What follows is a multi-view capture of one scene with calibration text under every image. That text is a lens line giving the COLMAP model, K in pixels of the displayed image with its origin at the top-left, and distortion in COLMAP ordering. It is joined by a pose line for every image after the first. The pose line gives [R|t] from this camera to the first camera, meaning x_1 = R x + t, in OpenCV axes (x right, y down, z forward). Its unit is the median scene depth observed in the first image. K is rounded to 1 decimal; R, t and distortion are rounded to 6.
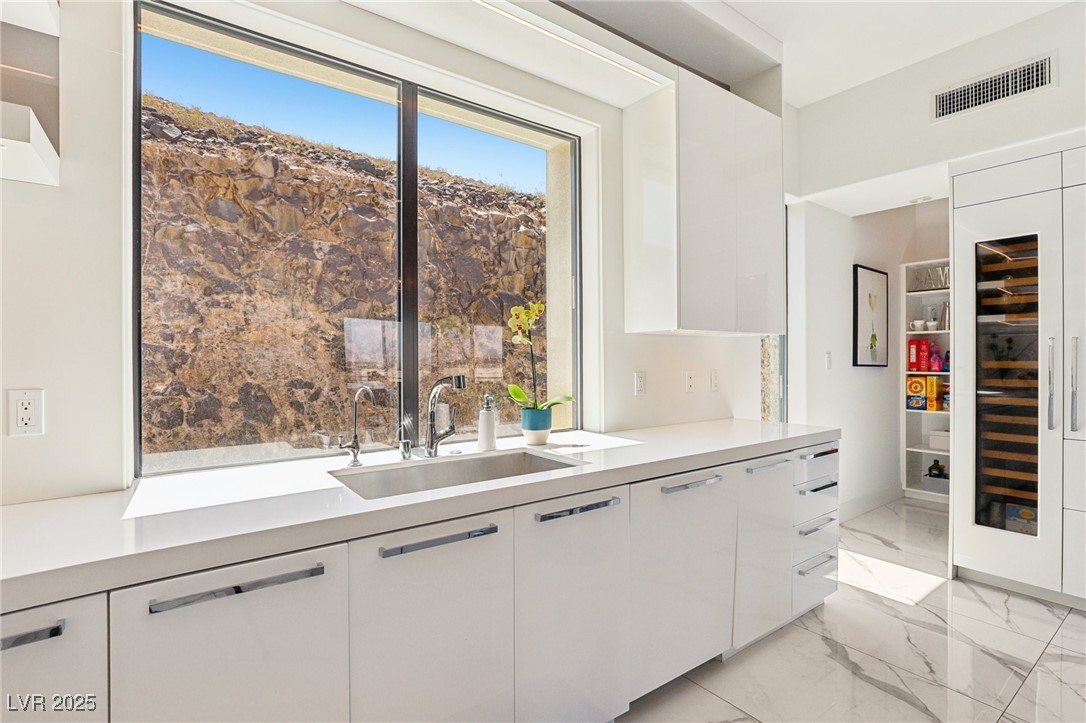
lens RADIAL K [[518.7, 0, 540.1], [0, 518.7, 373.1], [0, 0, 1]] dist [-0.031614, 0.000207]
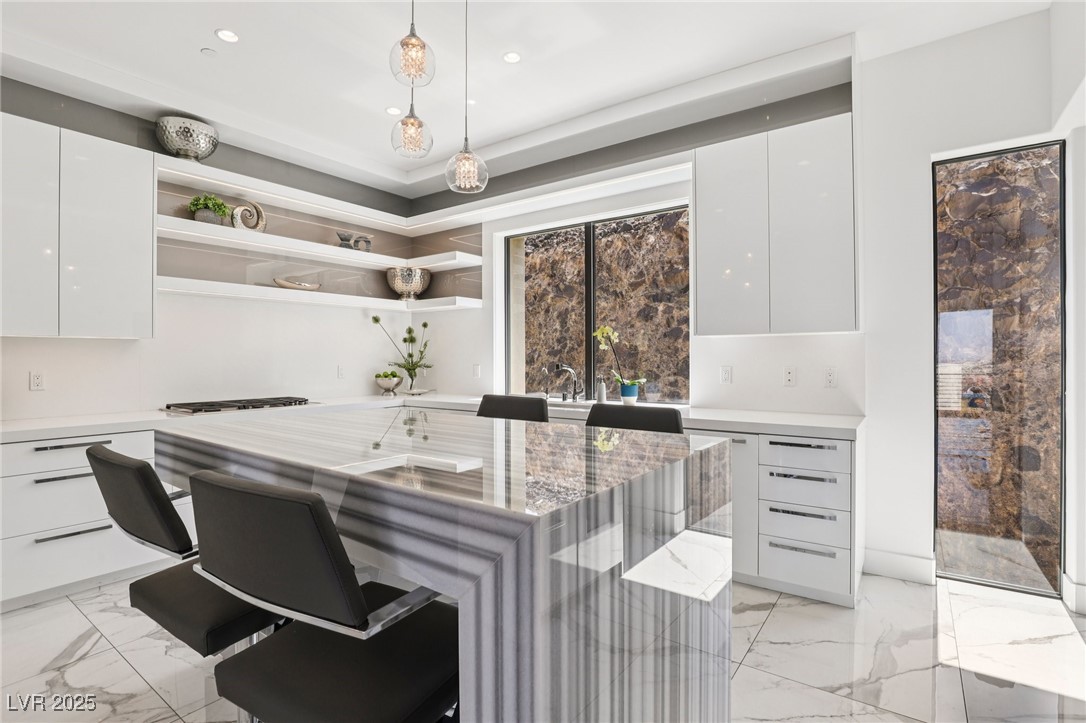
lens RADIAL K [[514.2, 0, 535.4], [0, 514.2, 358.9], [0, 0, 1]] dist [-0.025267, 0.000249]
pose [[0.301327, 0.004961, -0.953508, 0.277321], [-0.020770, 0.999783, -0.001362, -0.001969], [0.953295, 0.020214, 0.301365, 0.027927]]
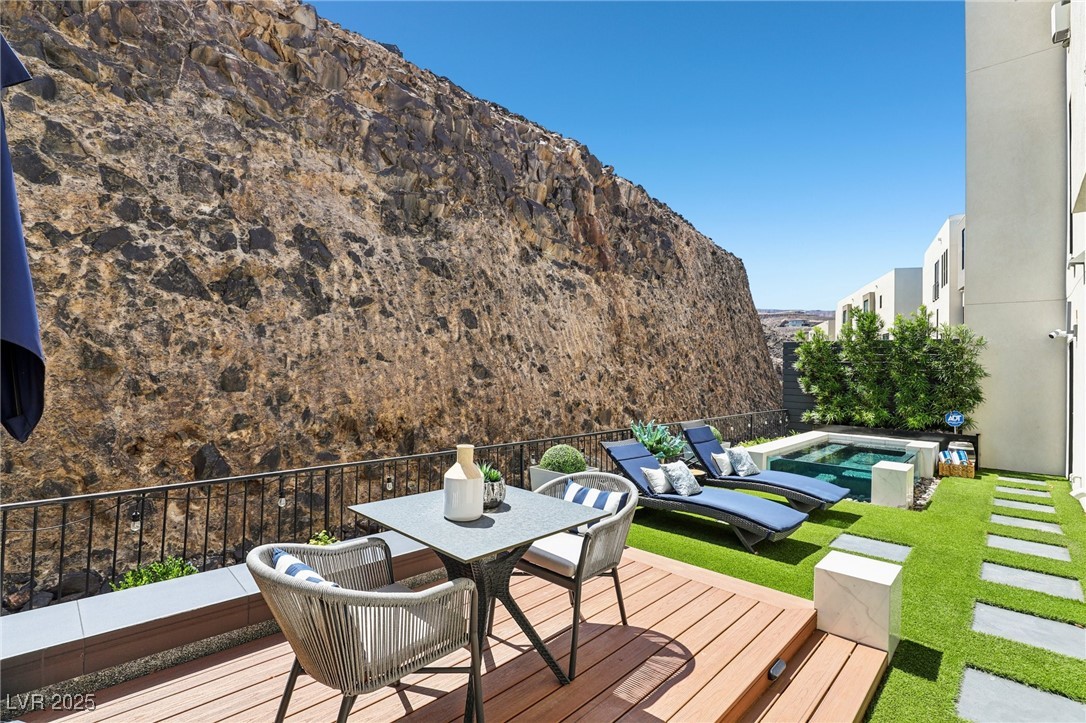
lens RADIAL K [[514.2, 0, 544.1], [0, 514.2, 354.2], [0, 0, 1]] dist [-0.025267, 0.000249]
pose [[0.982061, 0.034484, 0.185384, -0.276866], [-0.025483, 0.998388, -0.050721, 0.245091], [-0.186835, 0.045087, 0.981356, 0.059495]]
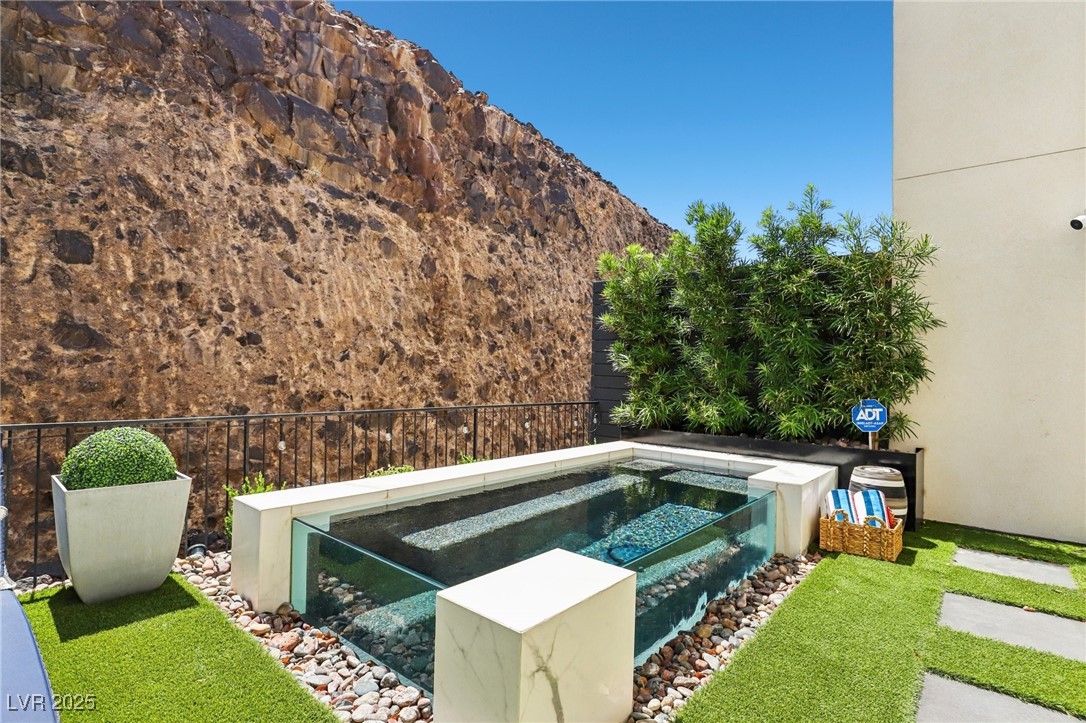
lens RADIAL K [[537.7, 0, 541.0], [0, 537.7, 353.3], [0, 0, 1]] dist [-0.020629, 0.001940]
pose [[0.973609, 0.037371, 0.225140, 0.120549], [-0.025129, 0.998058, -0.056998, 0.268541], [-0.226833, 0.049836, 0.972658, 0.349410]]
